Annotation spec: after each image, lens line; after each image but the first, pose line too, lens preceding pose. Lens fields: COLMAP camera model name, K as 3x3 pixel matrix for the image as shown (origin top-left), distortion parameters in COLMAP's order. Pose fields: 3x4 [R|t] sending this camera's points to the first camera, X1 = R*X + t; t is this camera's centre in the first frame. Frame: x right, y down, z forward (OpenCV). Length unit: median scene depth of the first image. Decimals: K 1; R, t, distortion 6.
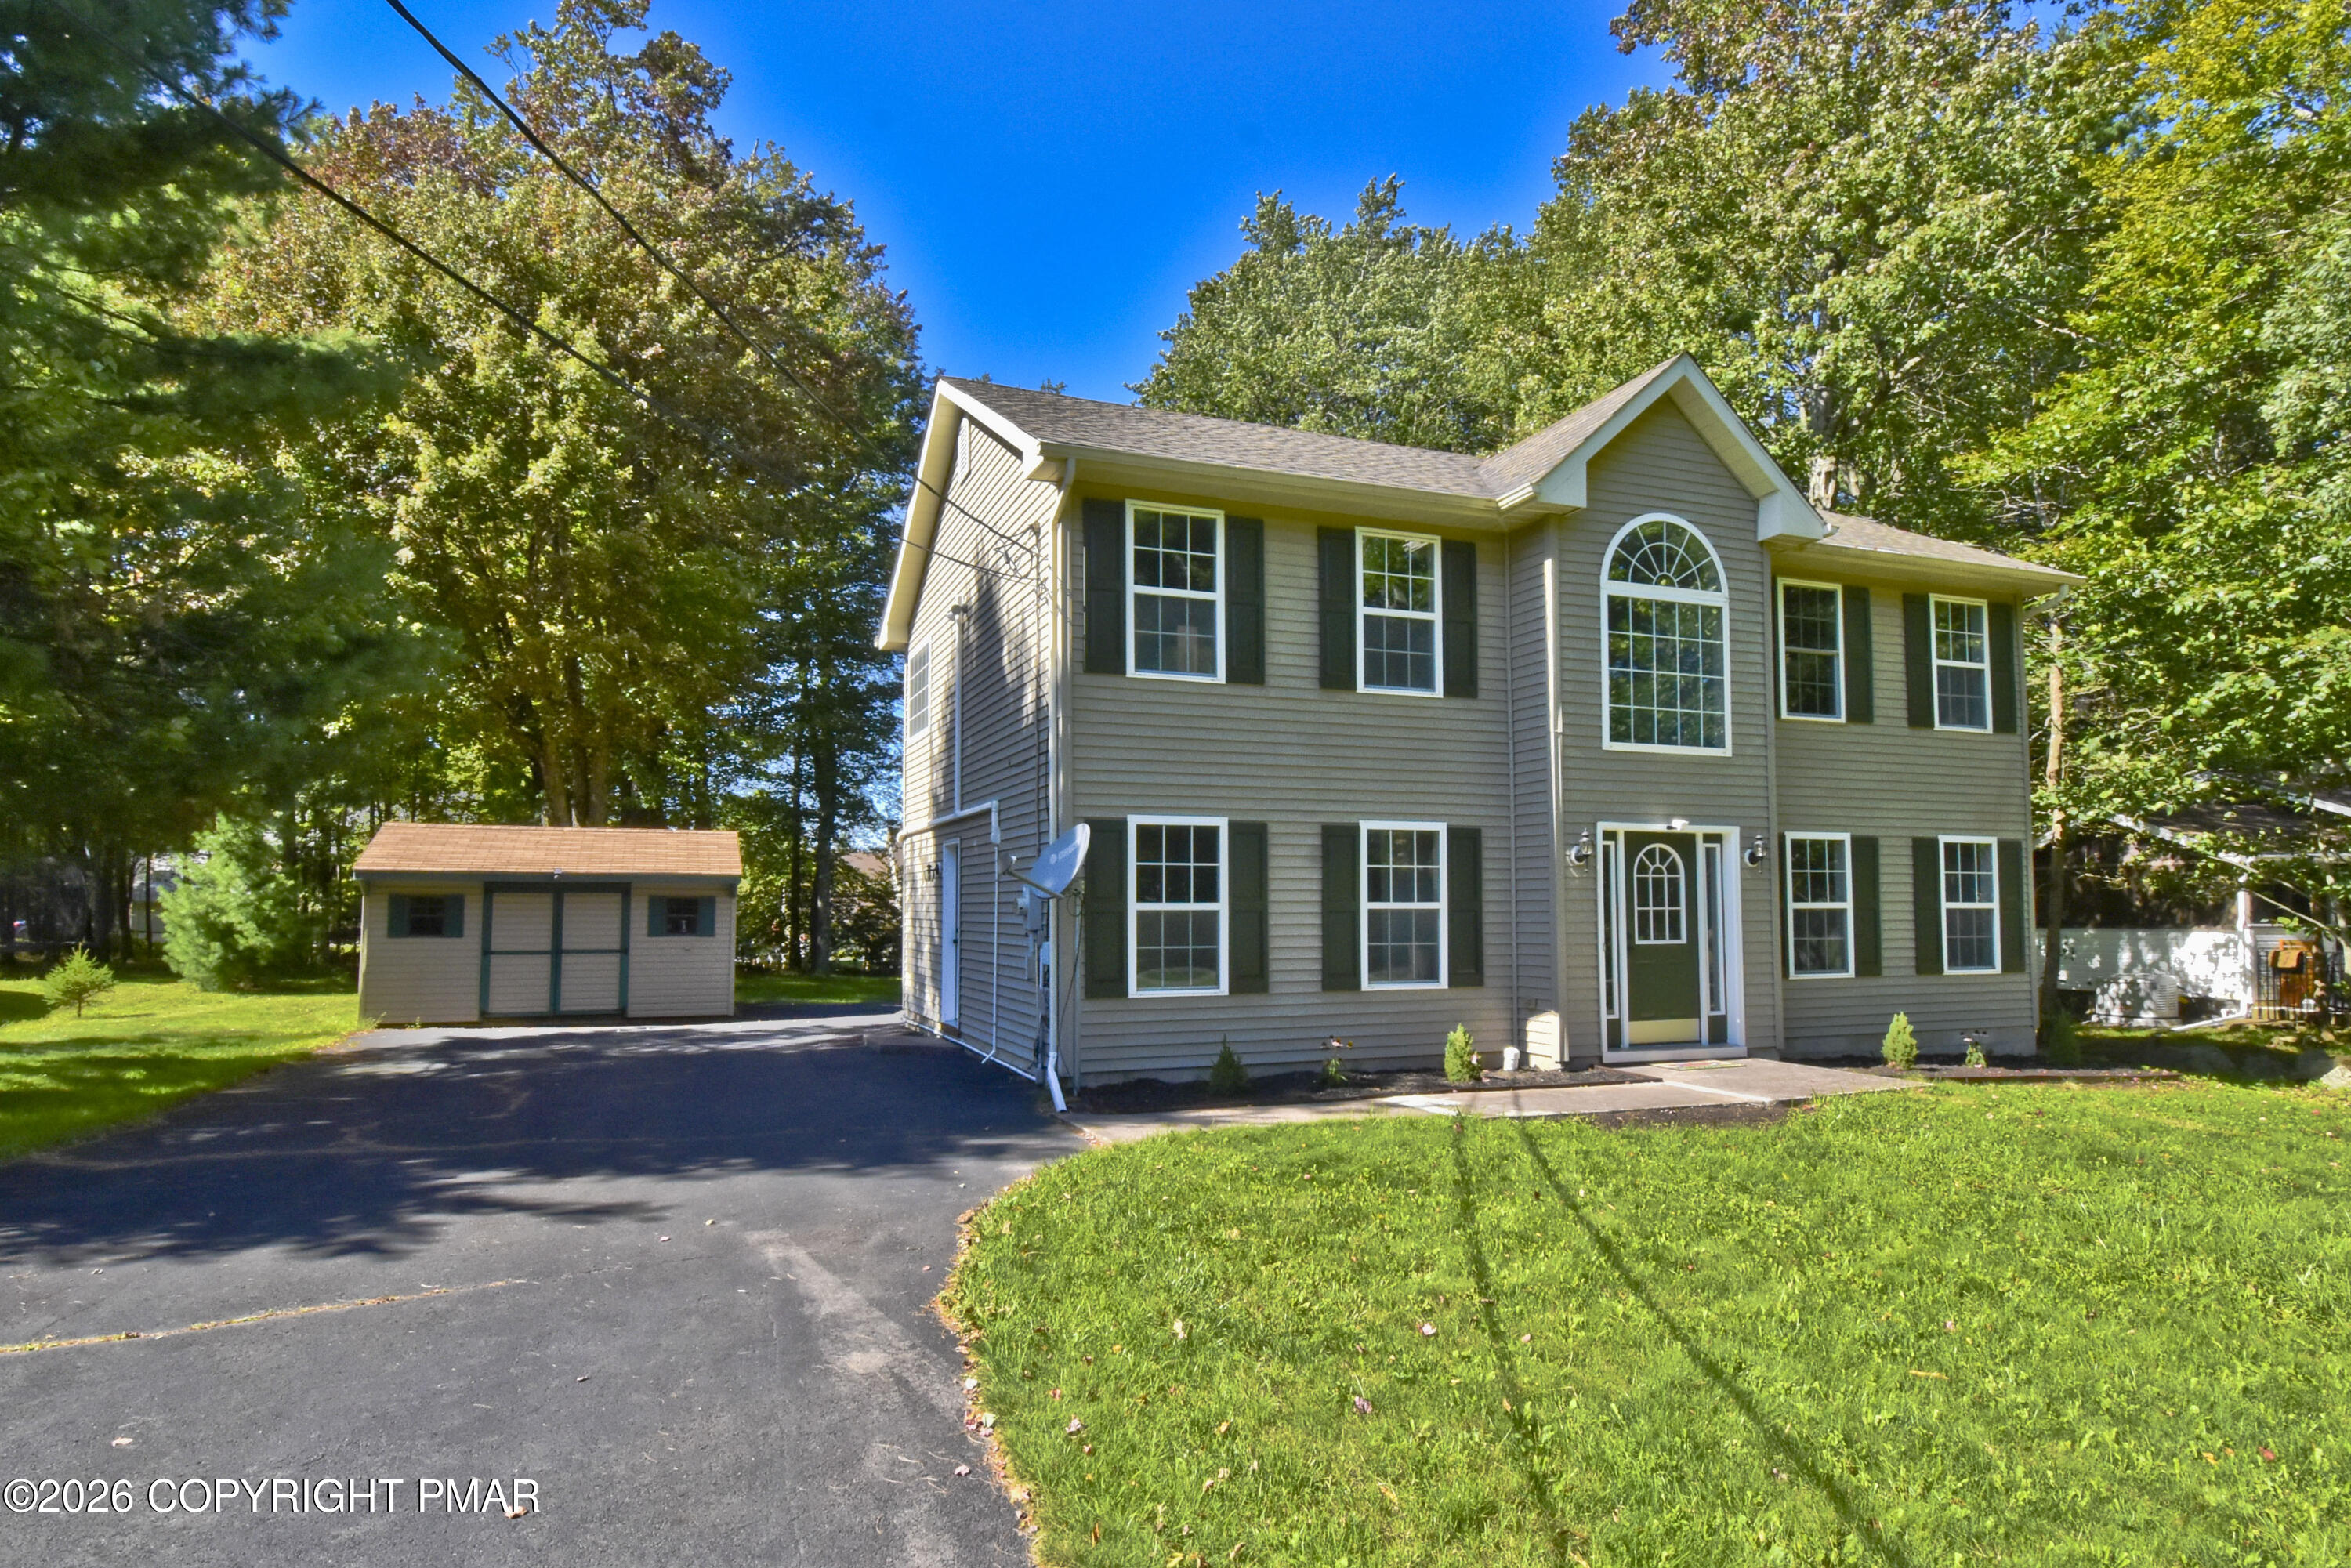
lens RADIAL K [[1235.9, 0, 1135.8], [0, 1235.9, 834.3], [0, 0, 1]] dist [-0.001257, -0.000885]
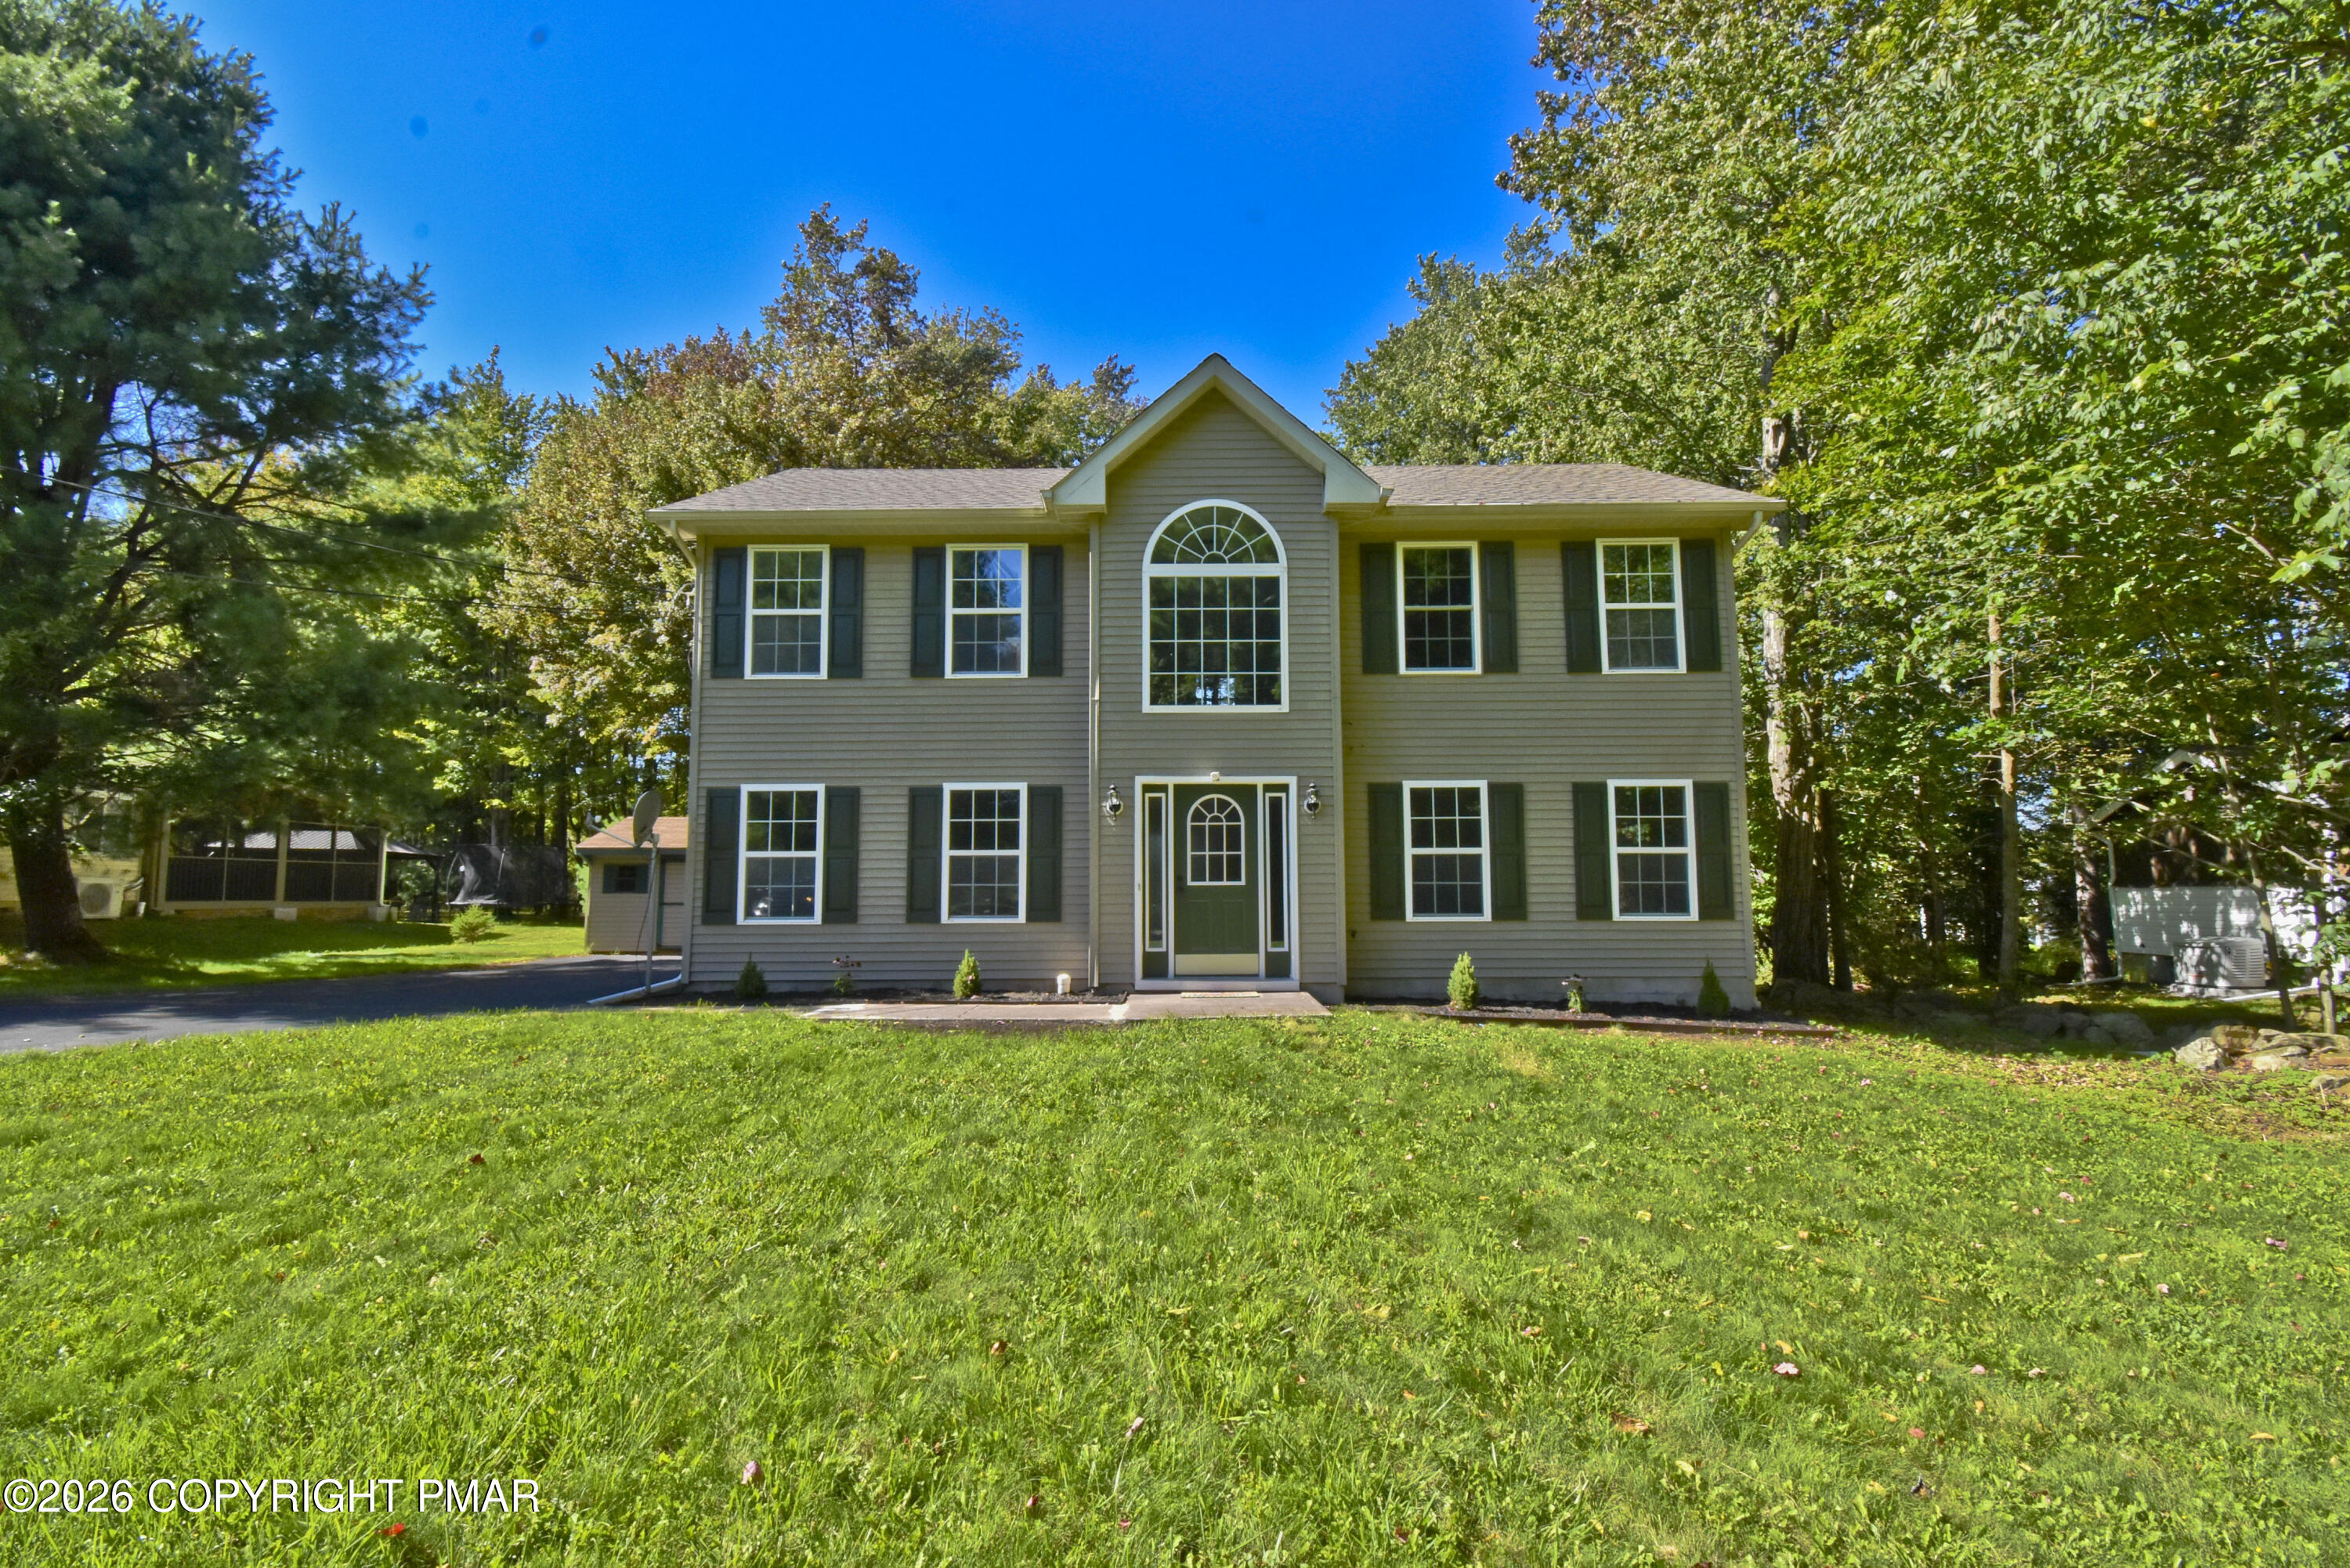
lens RADIAL K [[1030.7, 0, 1181.2], [0, 1030.7, 786.3], [0, 0, 1]] dist [-0.000639, -0.000380]
pose [[0.939832, -0.036629, -0.339667, 0.708525], [0.023771, 0.998837, -0.041940, 0.038216], [0.340808, 0.031342, 0.939610, 0.121223]]
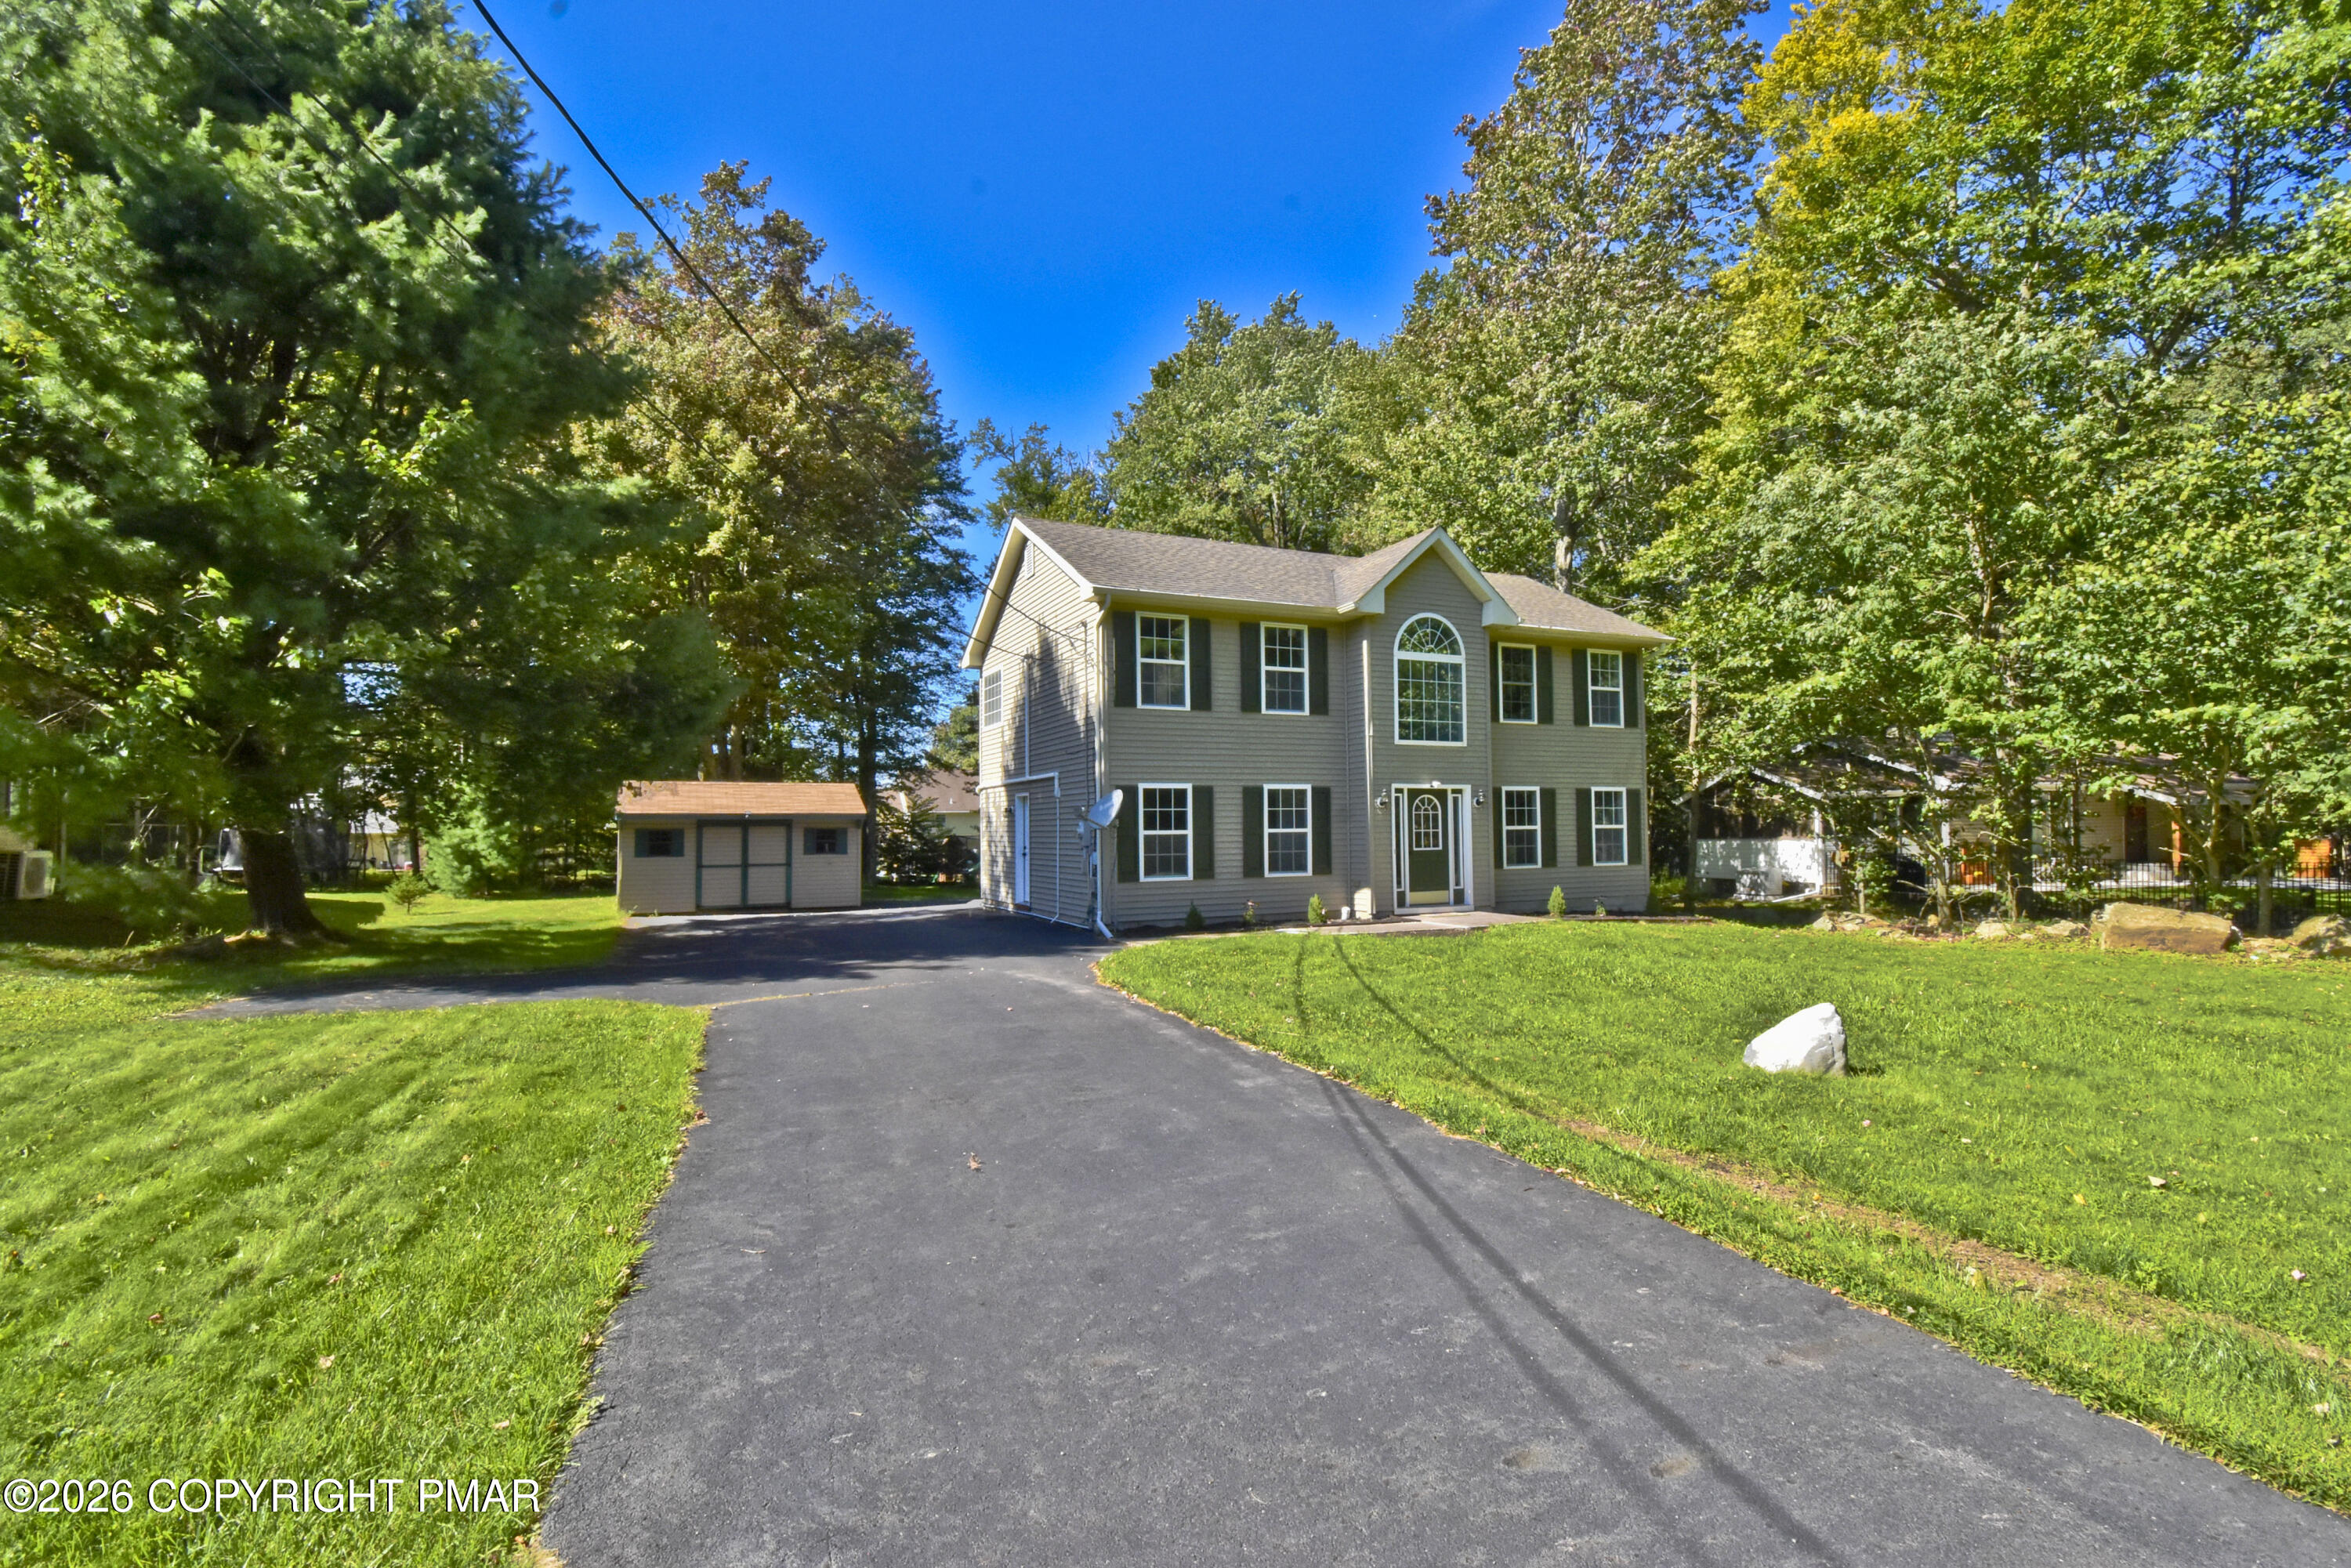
lens RADIAL K [[1031.2, 0, 1181.7], [0, 1031.2, 786.3], [0, 0, 1]] dist [-0.000639, -0.000380]
pose [[0.996374, -0.006882, 0.084799, -0.064802], [0.005519, 0.999852, 0.016306, -0.031759], [-0.084899, -0.015779, 0.996265, -0.481563]]
